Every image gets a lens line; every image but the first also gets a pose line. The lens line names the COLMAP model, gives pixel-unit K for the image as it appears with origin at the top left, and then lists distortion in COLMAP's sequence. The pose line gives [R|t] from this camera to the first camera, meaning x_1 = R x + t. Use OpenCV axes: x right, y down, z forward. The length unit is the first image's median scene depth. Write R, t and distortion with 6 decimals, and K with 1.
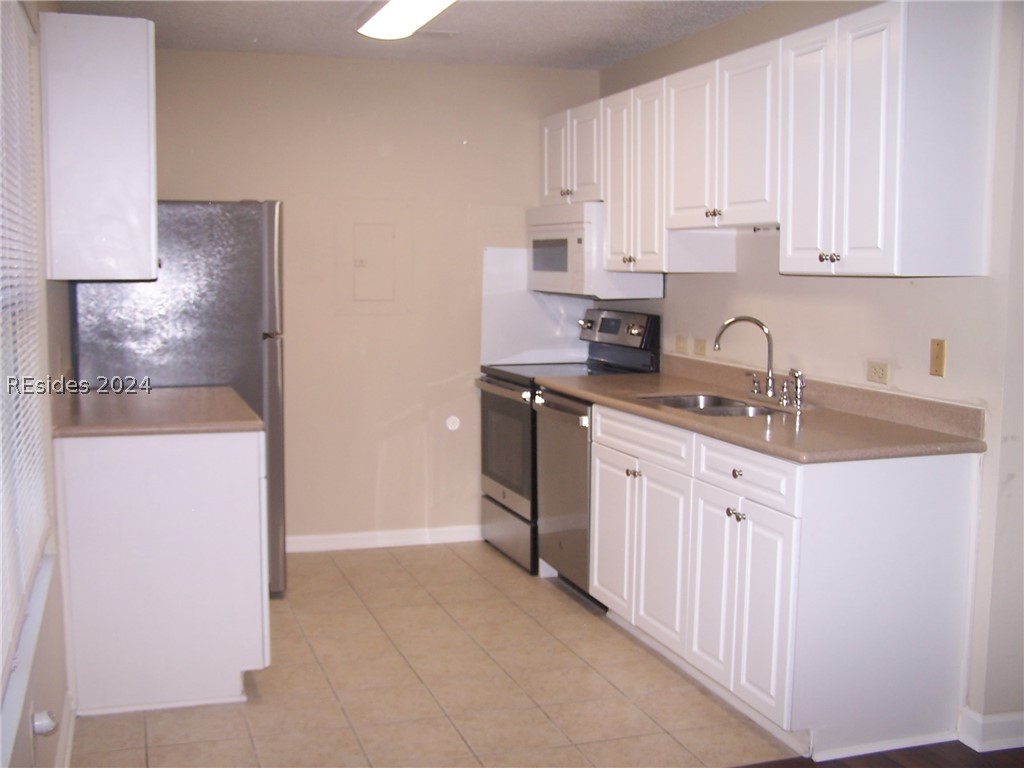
lens RADIAL K [[1154.0, 0, 492.9], [0, 1154.0, 393.5], [0, 0, 1]] dist [-0.189071, 0.371365]
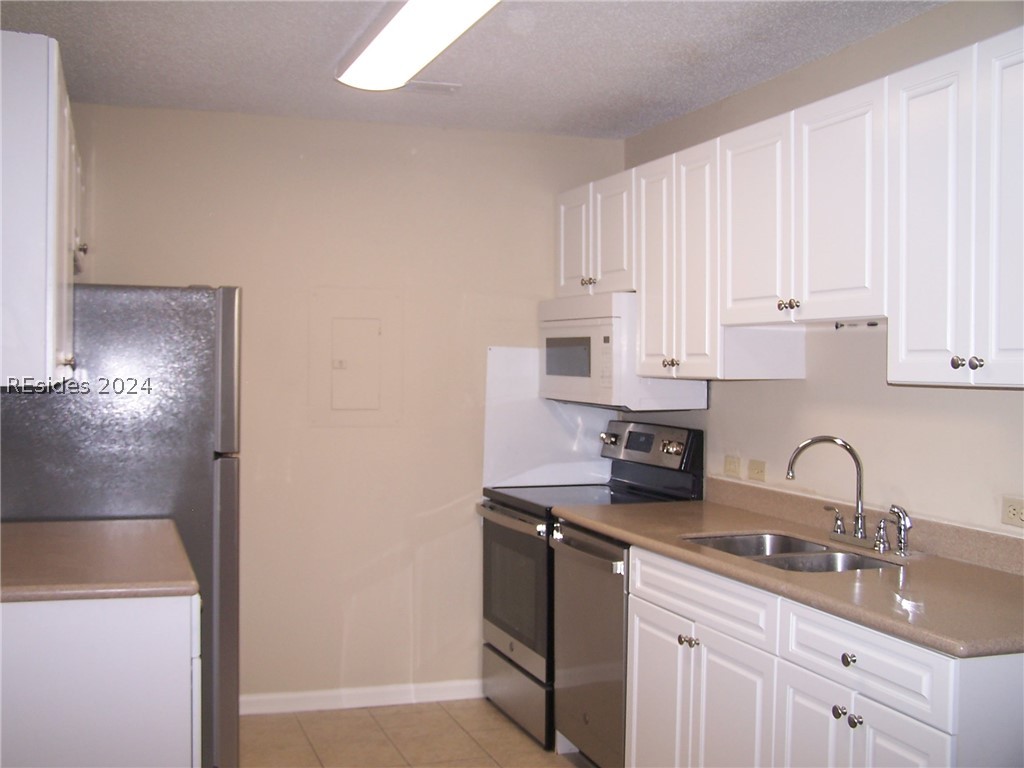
lens RADIAL K [[1154.0, 0, 492.9], [0, 1154.0, 393.5], [0, 0, 1]] dist [-0.189071, 0.371365]
pose [[0.999932, 0.005717, 0.010205, -0.014175], [-0.004833, 0.996400, -0.084642, -0.025357], [-0.010653, 0.084587, 0.996359, 0.191721]]
